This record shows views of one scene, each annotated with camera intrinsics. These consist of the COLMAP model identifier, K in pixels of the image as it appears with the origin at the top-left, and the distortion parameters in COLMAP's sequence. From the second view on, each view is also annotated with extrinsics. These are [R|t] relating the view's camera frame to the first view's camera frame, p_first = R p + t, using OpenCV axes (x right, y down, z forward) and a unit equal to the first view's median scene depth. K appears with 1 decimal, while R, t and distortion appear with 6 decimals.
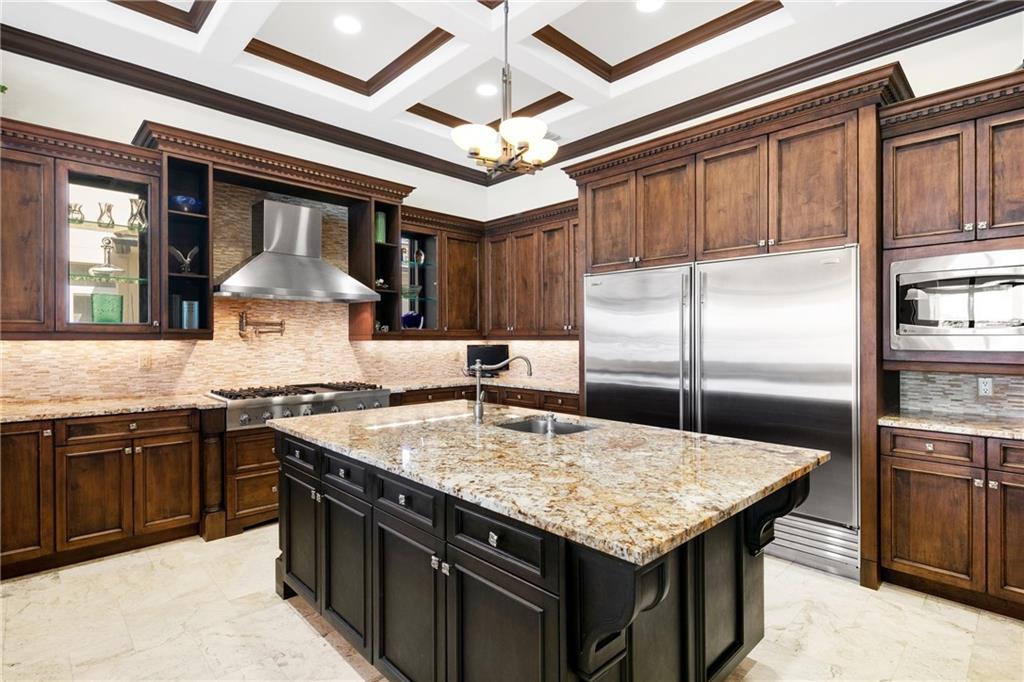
lens RADIAL K [[495.3, 0, 513.0], [0, 495.3, 339.2], [0, 0, 1]] dist [0.003577, -0.004401]
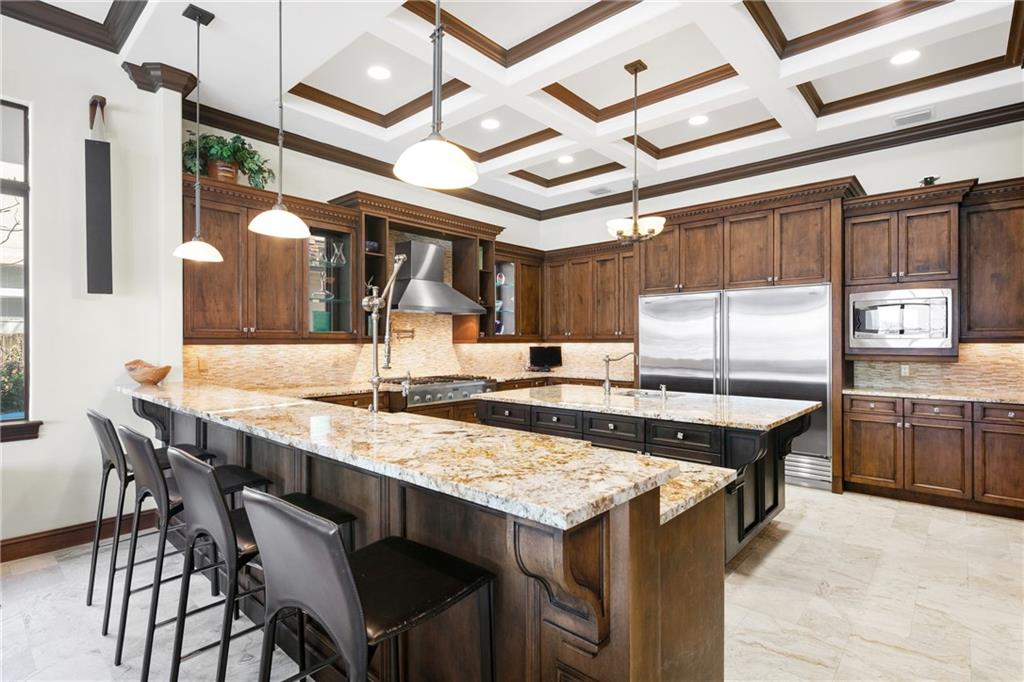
lens RADIAL K [[495.3, 0, 513.8], [0, 495.3, 344.1], [0, 0, 1]] dist [0.003577, -0.004401]
pose [[0.997295, -0.004596, 0.073353, -0.380566], [0.004222, 0.999977, 0.005249, -0.003070], [-0.073376, -0.004925, 0.997292, -0.451570]]
